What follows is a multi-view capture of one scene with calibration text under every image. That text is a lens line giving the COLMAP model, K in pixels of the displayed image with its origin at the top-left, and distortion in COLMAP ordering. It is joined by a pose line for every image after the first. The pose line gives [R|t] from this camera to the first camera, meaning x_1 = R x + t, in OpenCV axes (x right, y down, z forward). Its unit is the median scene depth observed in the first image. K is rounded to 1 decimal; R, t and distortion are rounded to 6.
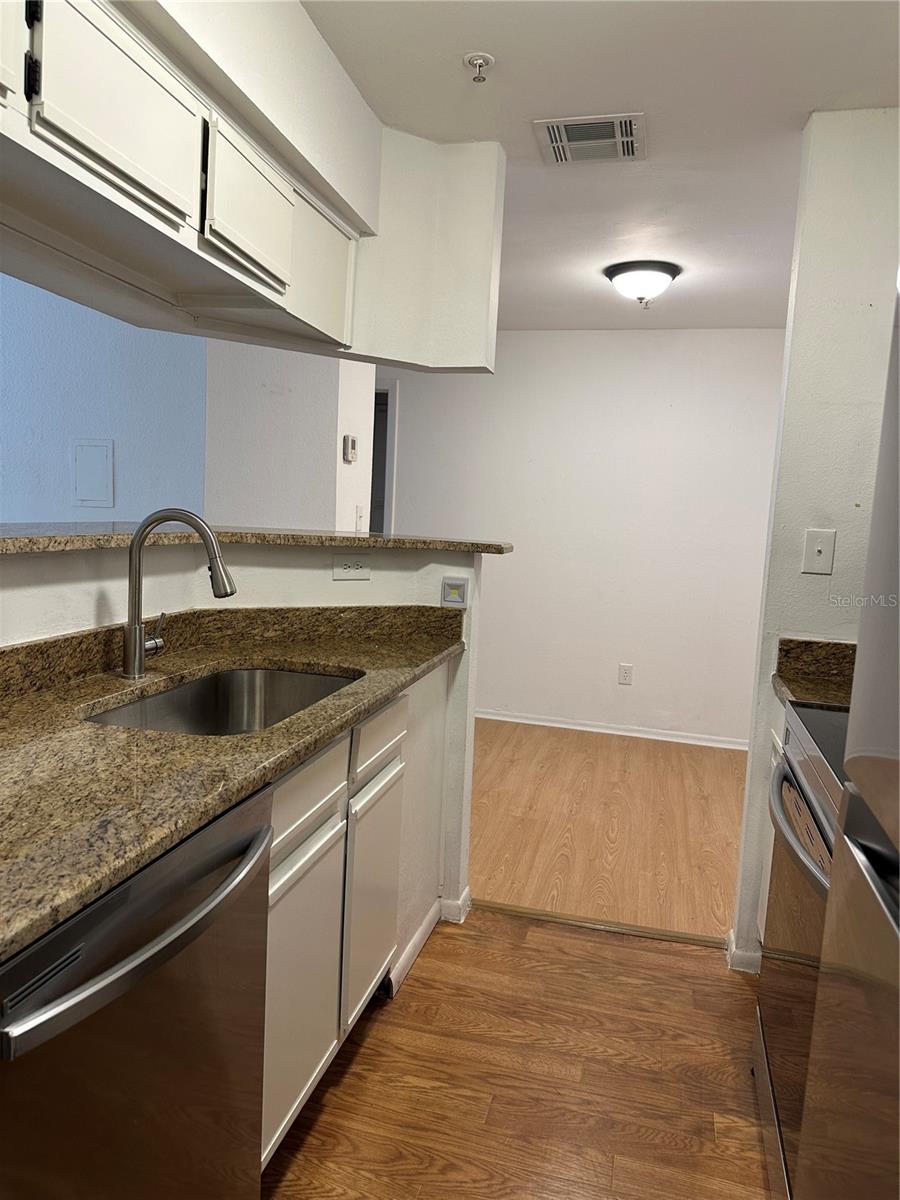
lens RADIAL K [[835.0, 0, 448.3], [0, 835.0, 598.6], [0, 0, 1]] dist [0.068571, -0.074579]
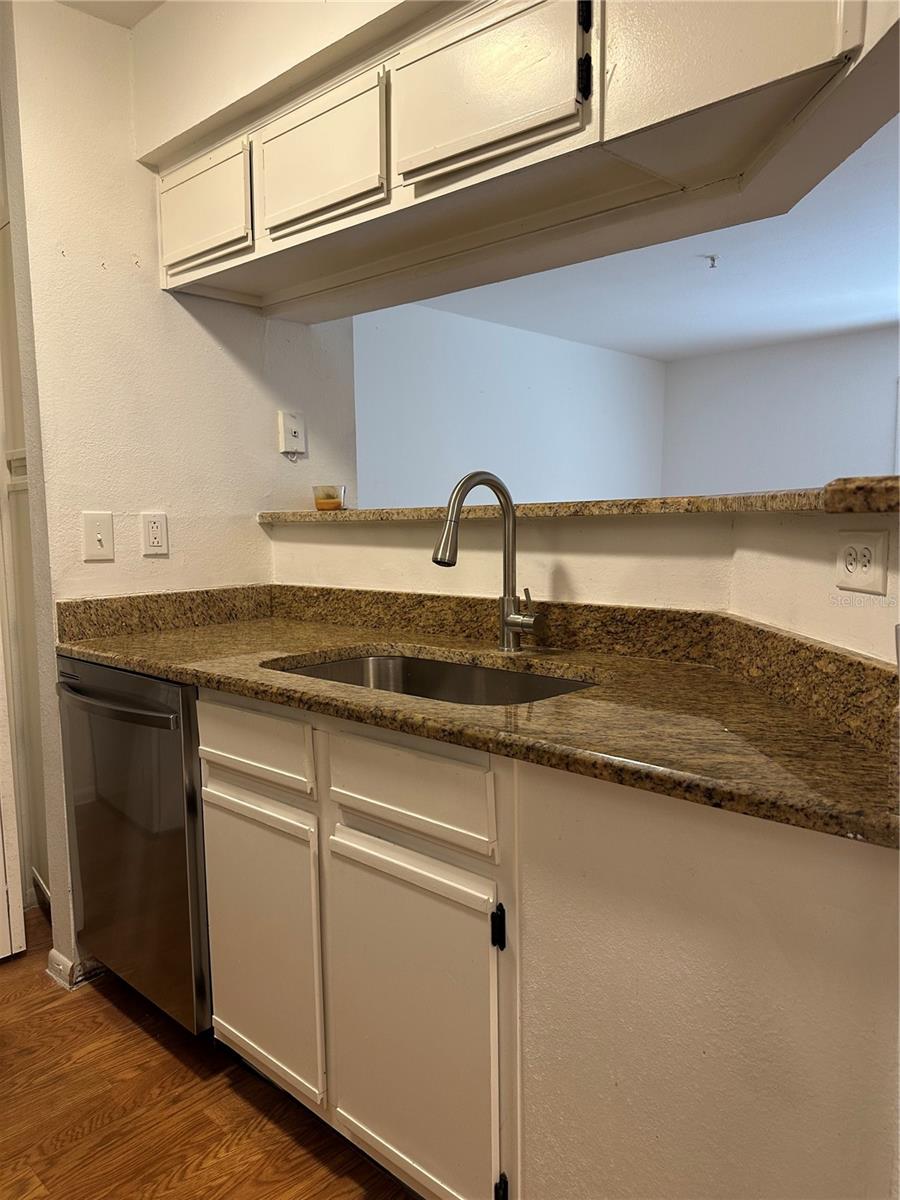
lens RADIAL K [[835.0, 0, 448.2], [0, 835.0, 599.9], [0, 0, 1]] dist [0.068571, -0.074579]
pose [[-0.491949, 0.040118, -0.869699, 0.534502], [-0.101718, 0.989448, 0.103179, -0.060622], [0.864662, 0.139223, -0.482677, 1.509442]]
